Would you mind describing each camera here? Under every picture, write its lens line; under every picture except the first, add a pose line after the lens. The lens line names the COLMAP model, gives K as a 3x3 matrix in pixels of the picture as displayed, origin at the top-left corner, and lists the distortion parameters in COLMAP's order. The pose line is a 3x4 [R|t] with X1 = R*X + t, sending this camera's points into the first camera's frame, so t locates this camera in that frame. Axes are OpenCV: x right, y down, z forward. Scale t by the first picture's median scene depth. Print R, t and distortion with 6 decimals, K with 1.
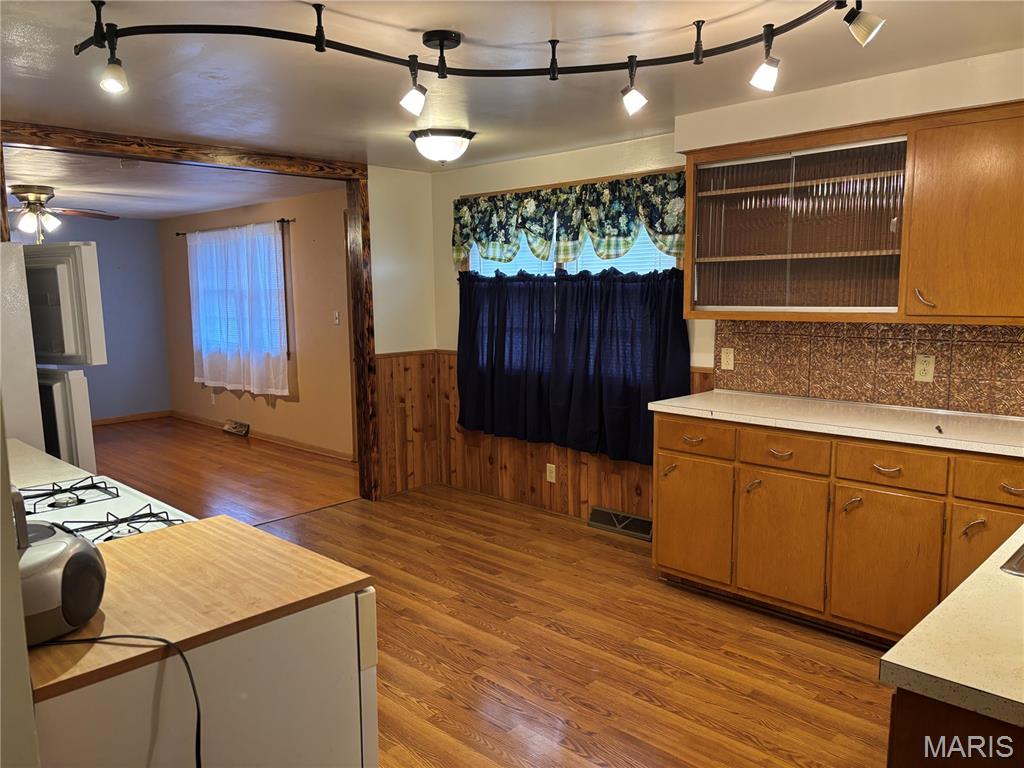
lens RADIAL K [[774.4, 0, 512.0], [0, 774.4, 384.0], [0, 0, 1]] dist [0.025254, -0.000787]
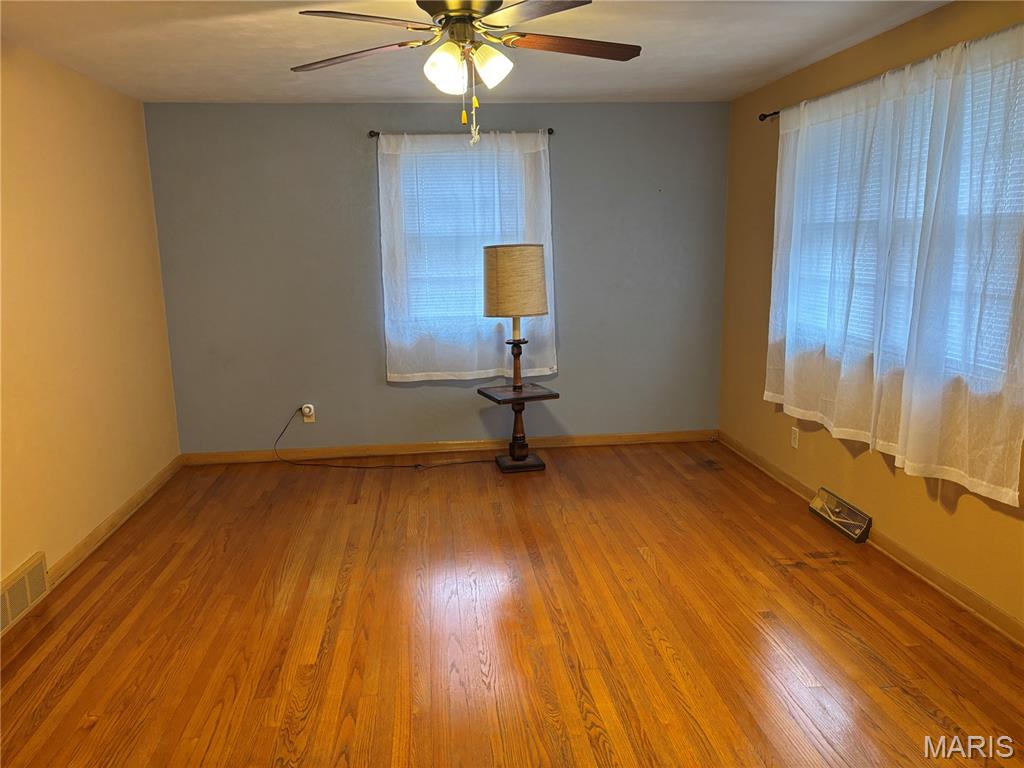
lens RADIAL K [[765.1, 0, 503.2], [0, 765.1, 399.8], [0, 0, 1]] dist [0.047709, -0.002280]
pose [[0.761731, 0.130170, -0.634683, -0.411790], [-0.068128, 0.990271, 0.121334, -0.106689], [0.644302, -0.049184, 0.763188, 0.949777]]
